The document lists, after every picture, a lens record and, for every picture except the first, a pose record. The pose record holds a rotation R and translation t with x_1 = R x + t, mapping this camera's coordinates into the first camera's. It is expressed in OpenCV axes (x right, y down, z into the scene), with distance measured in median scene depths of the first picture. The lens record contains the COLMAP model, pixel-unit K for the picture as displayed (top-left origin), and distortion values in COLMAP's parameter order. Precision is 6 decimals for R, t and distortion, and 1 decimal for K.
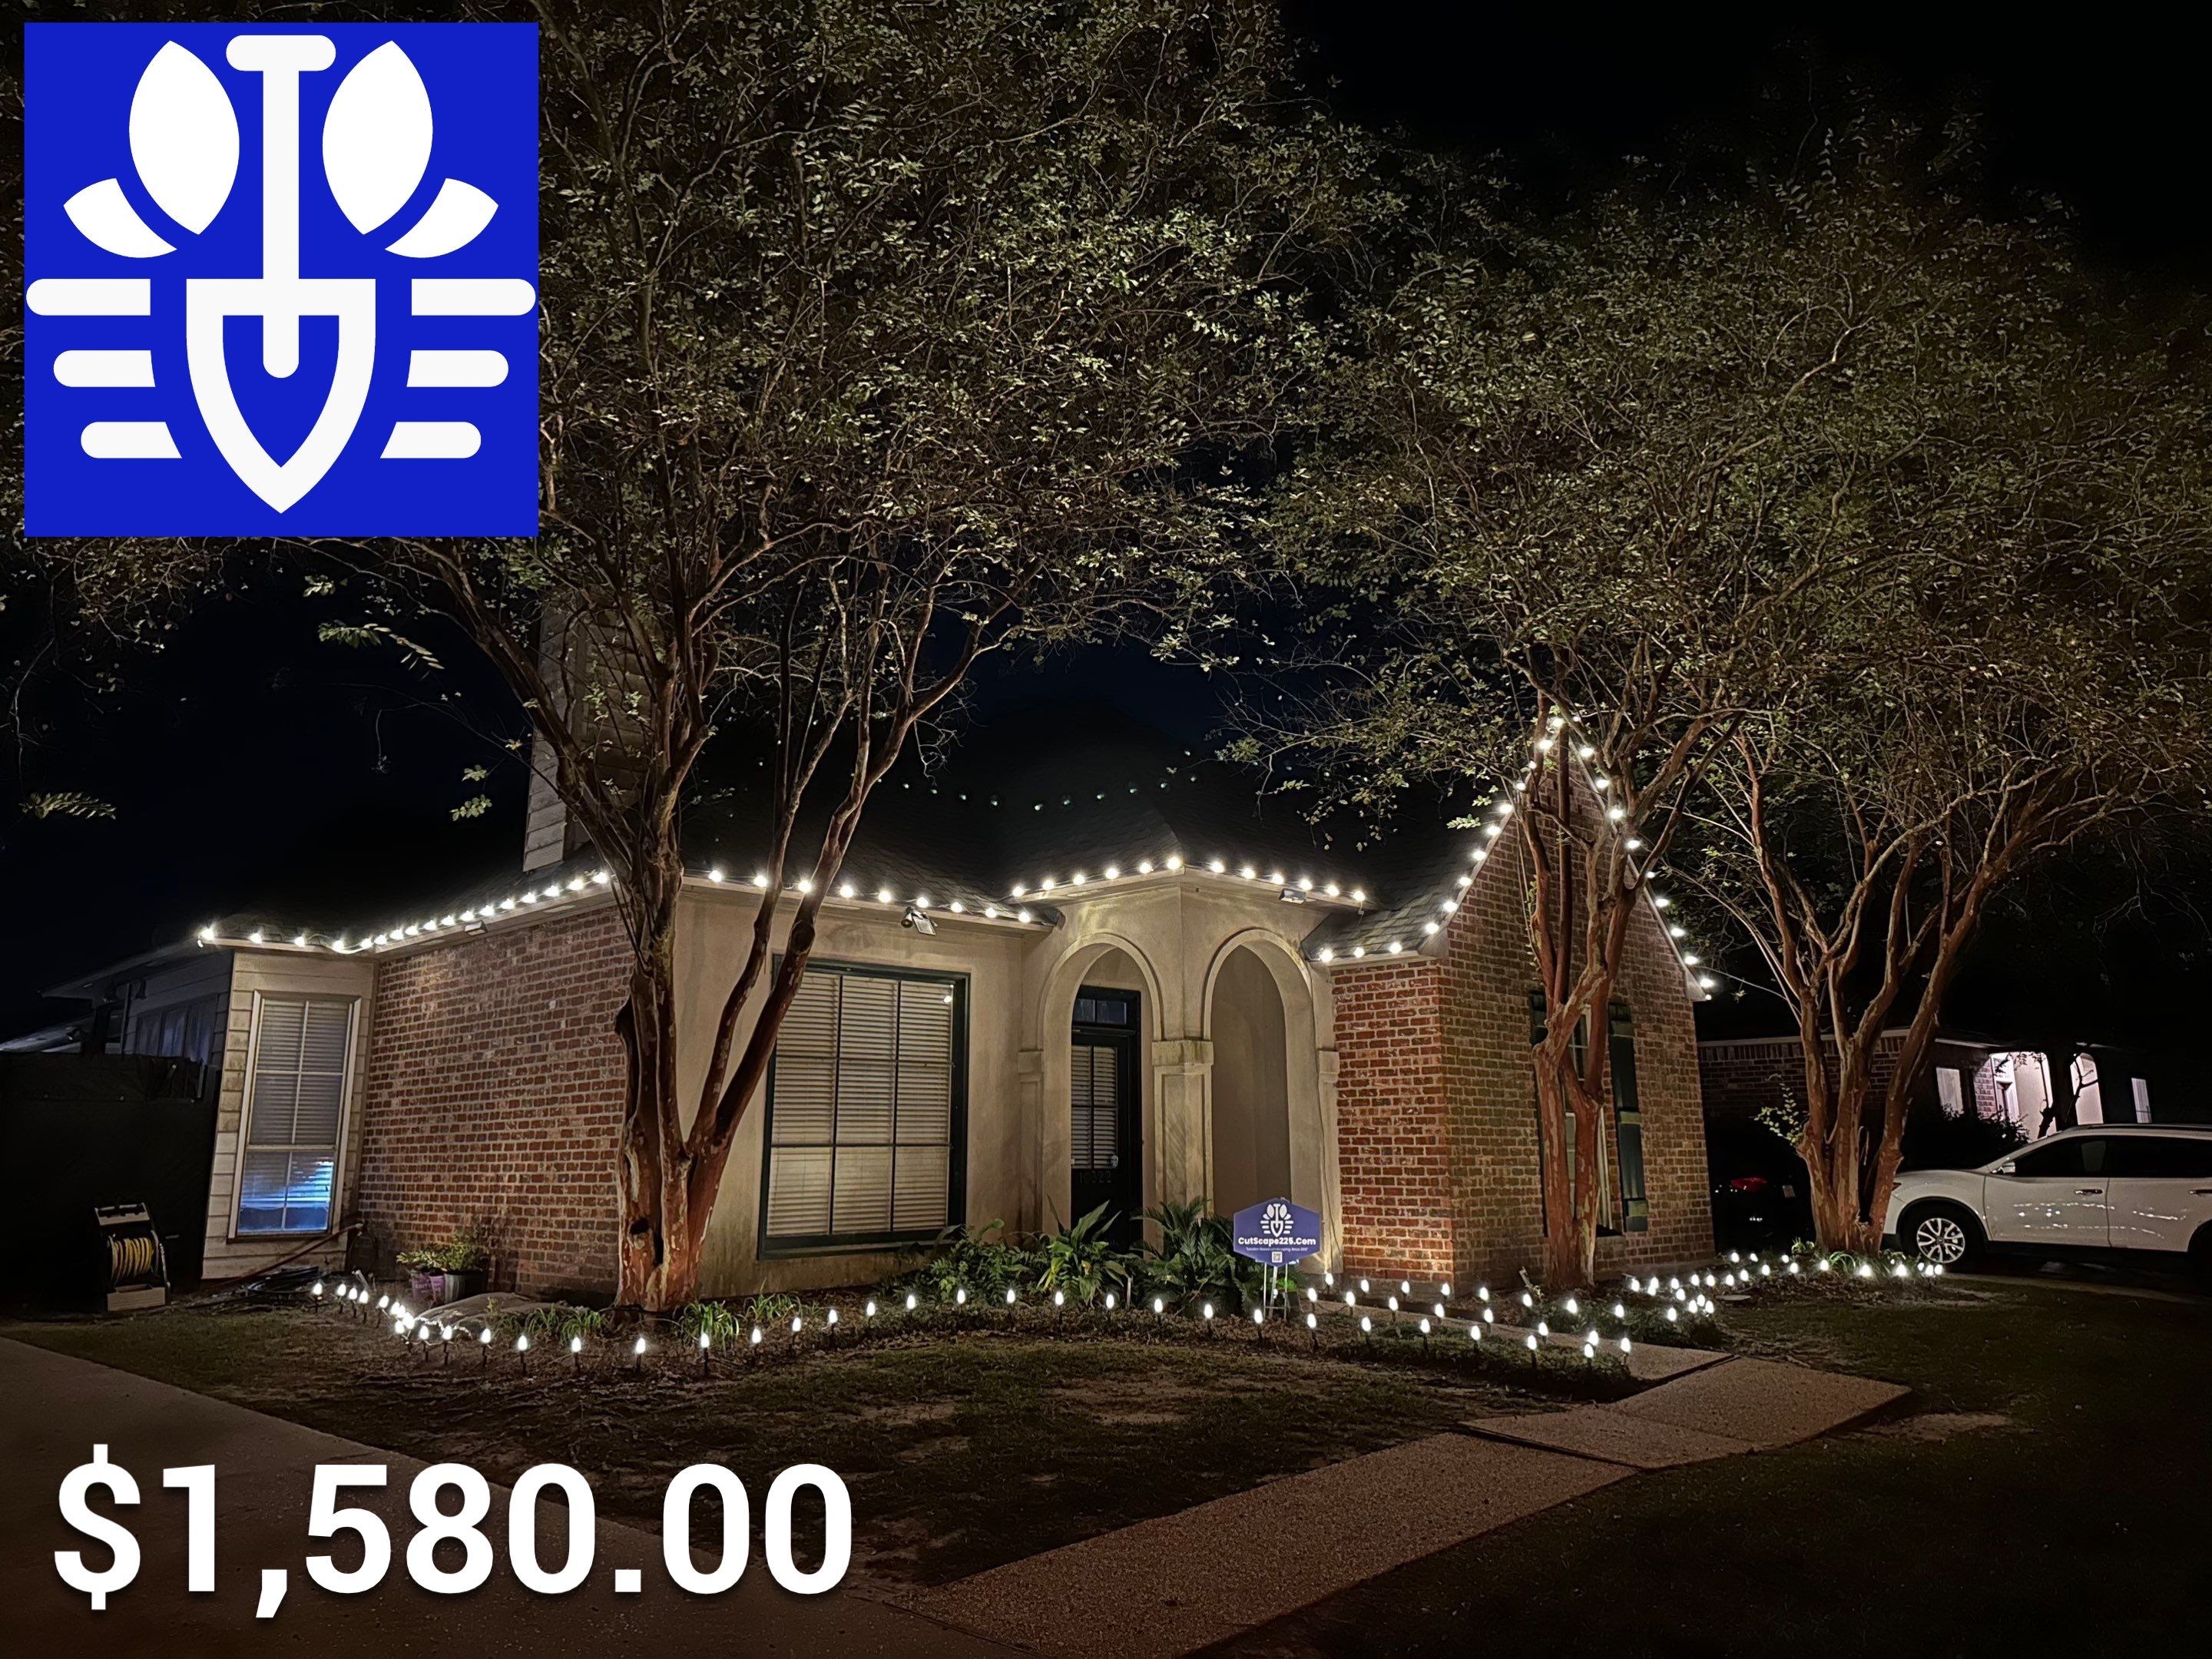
lens RADIAL K [[1555.0, 0, 1093.7], [0, 1555.0, 809.8], [0, 0, 1]] dist [0.029614, -0.029910]
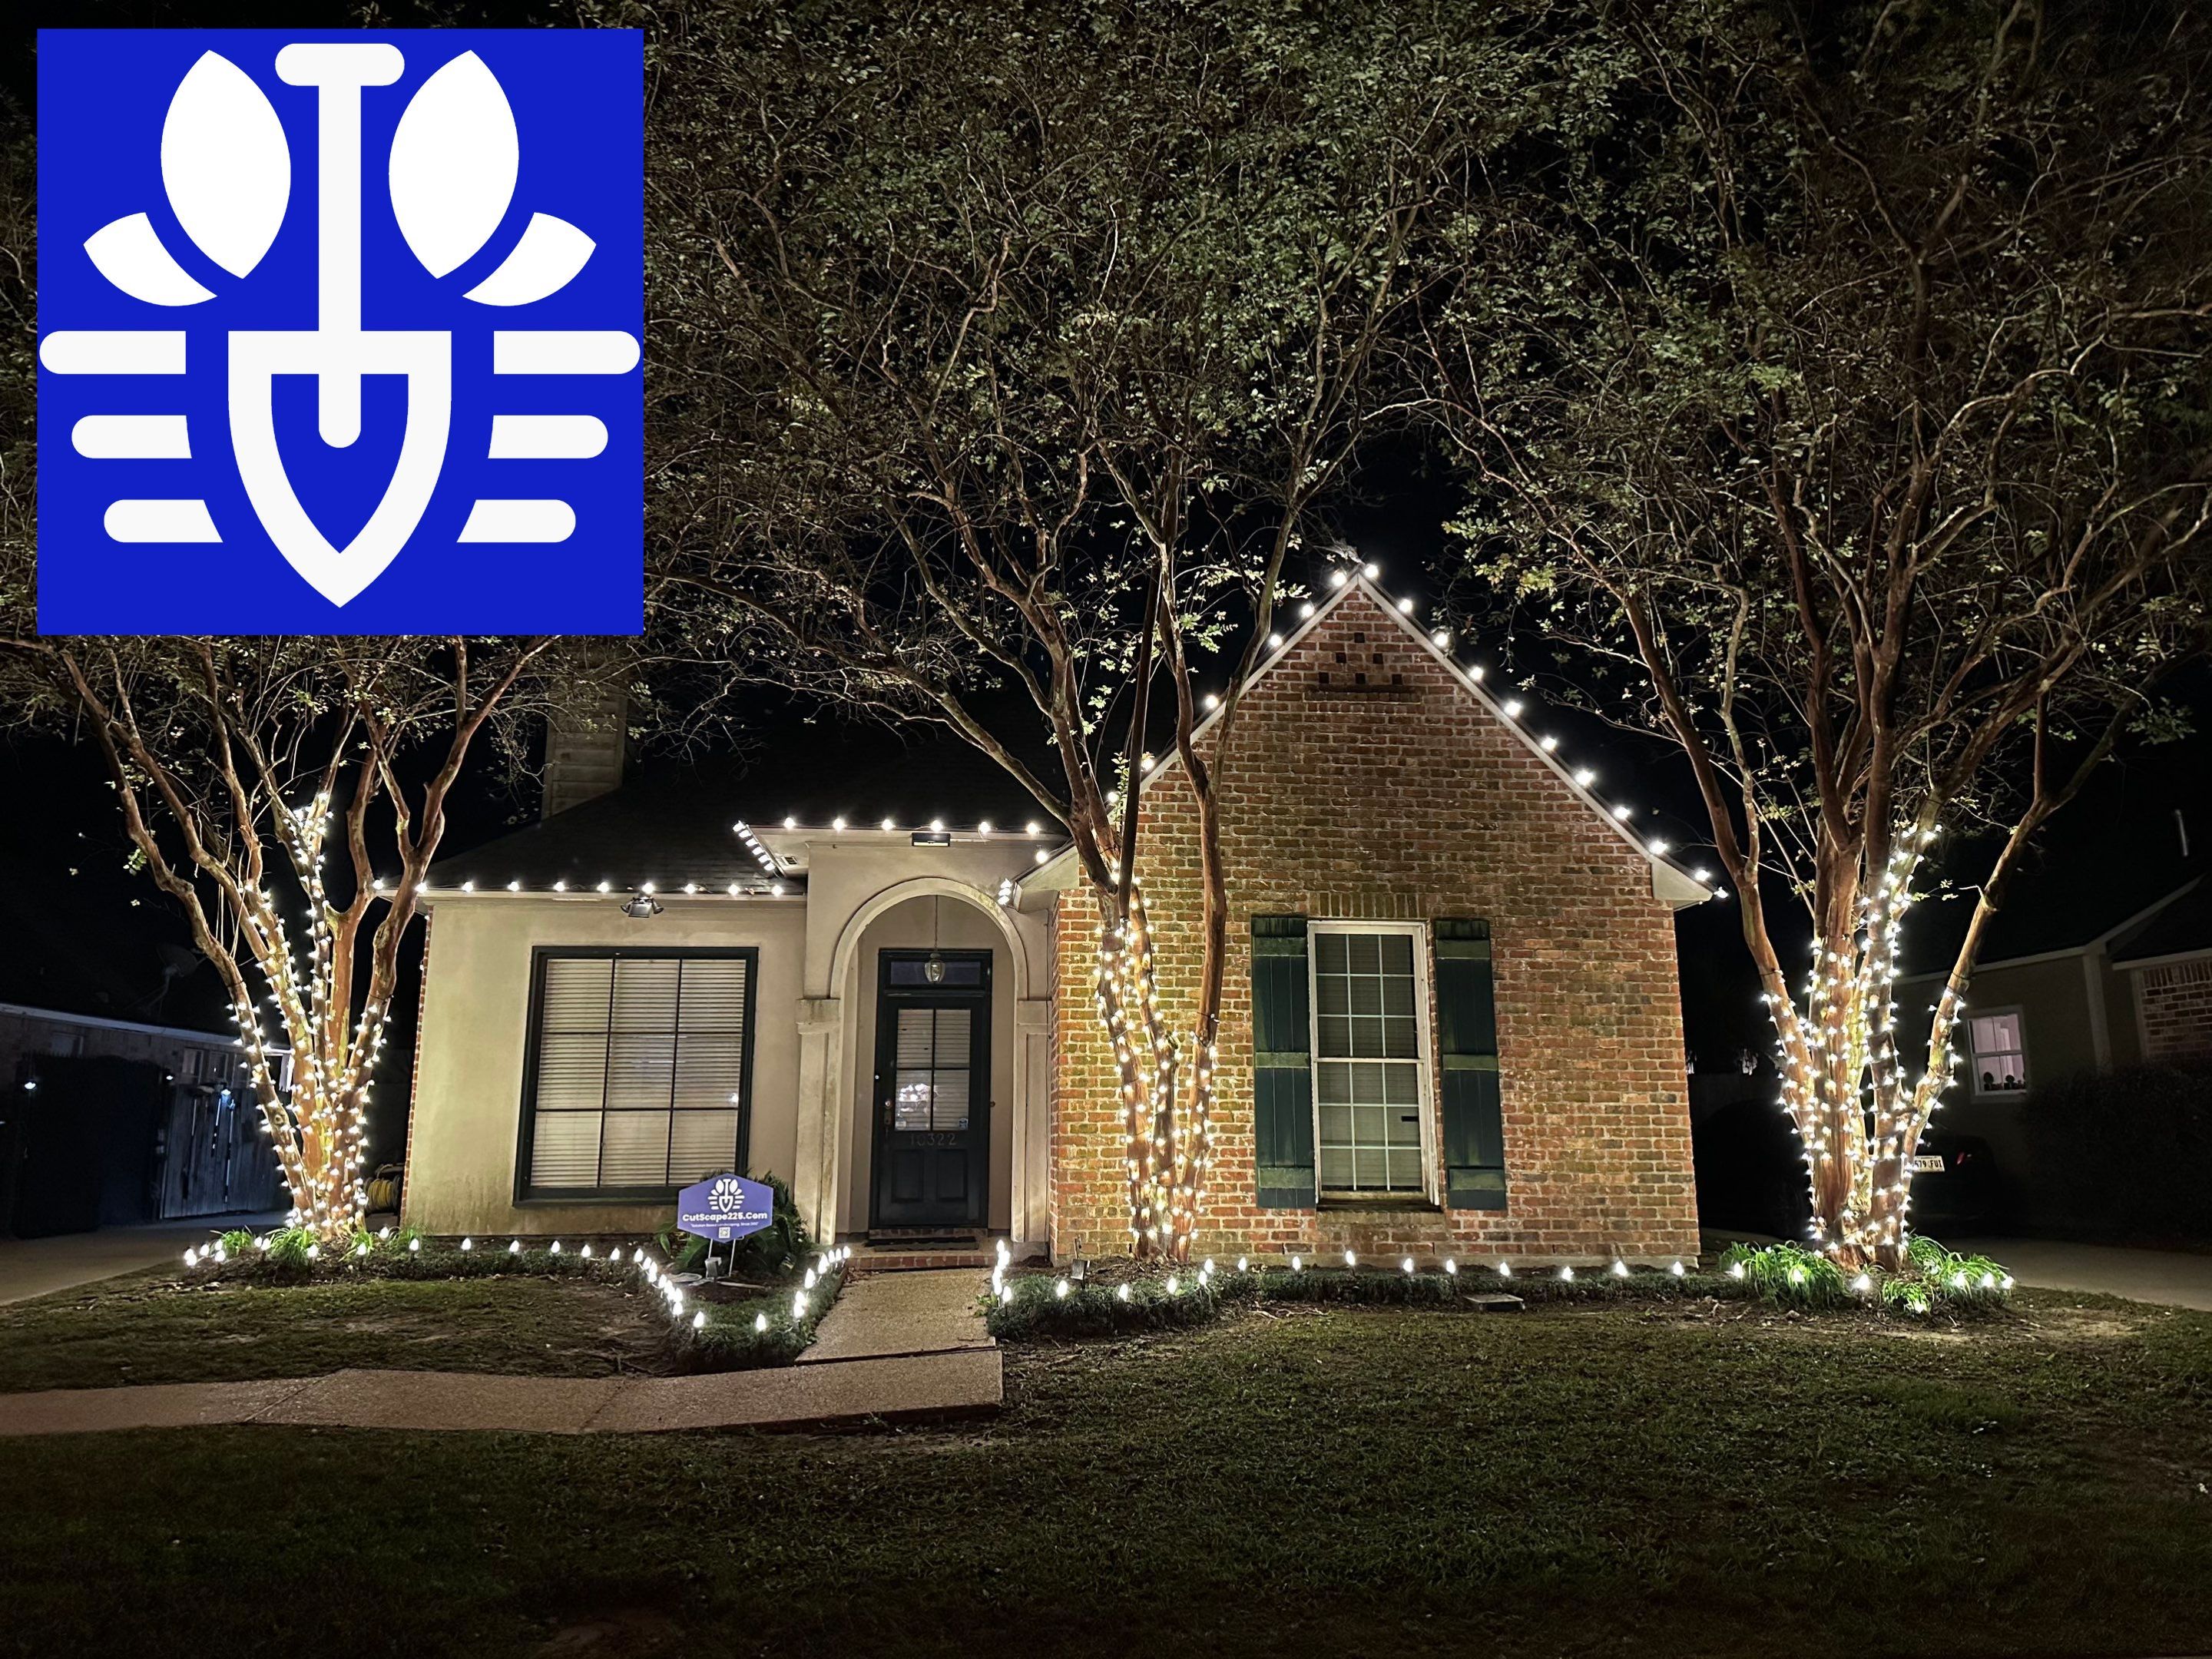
lens RADIAL K [[1598.8, 0, 1082.4], [0, 1598.8, 790.5], [0, 0, 1]] dist [0.086455, -0.023231]
pose [[0.767811, -0.136871, -0.625885, 0.815054], [0.141561, 0.989012, -0.042619, 0.079800], [0.624841, -0.055878, 0.778750, 0.297149]]
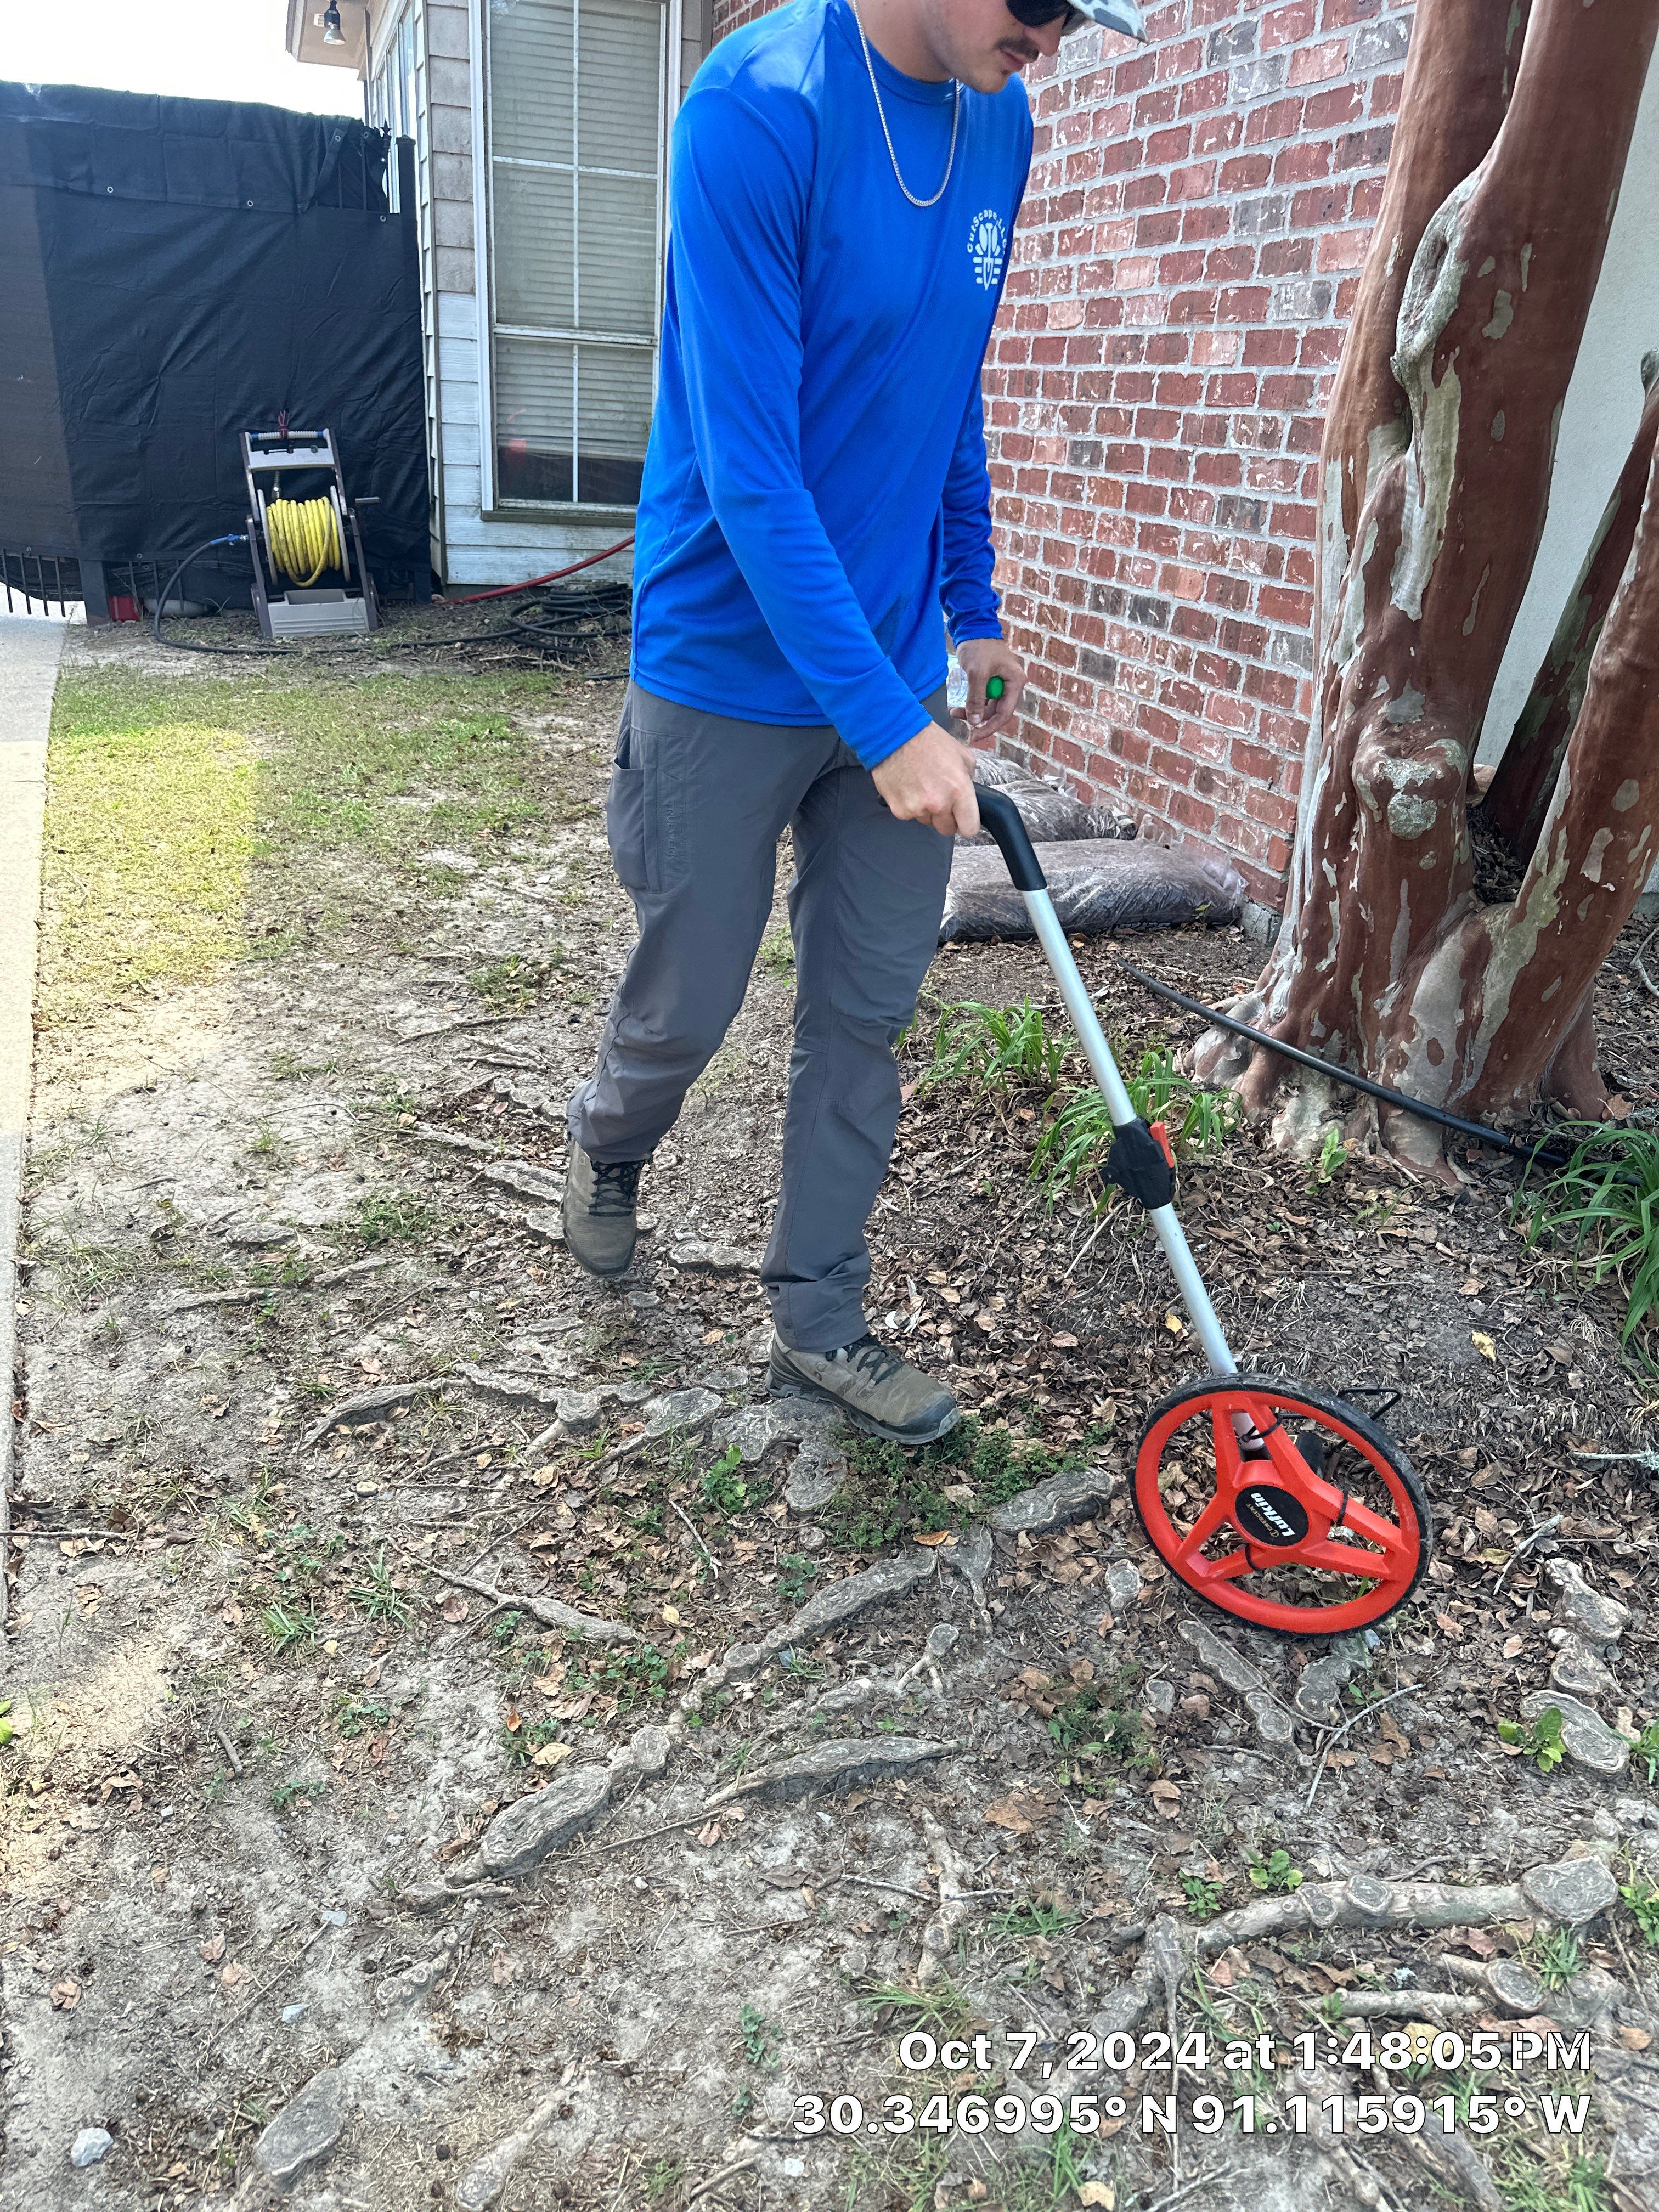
lens RADIAL K [[1555.0, 0, 816.1], [0, 1555.0, 1110.8], [0, 0, 1]] dist [0.029614, -0.029910]
pose [[0.890642, 0.242825, -0.384439, -0.203108], [0.035968, 0.805197, 0.591916, 0.132138], [0.453281, -0.541013, 0.708408, 0.587514]]
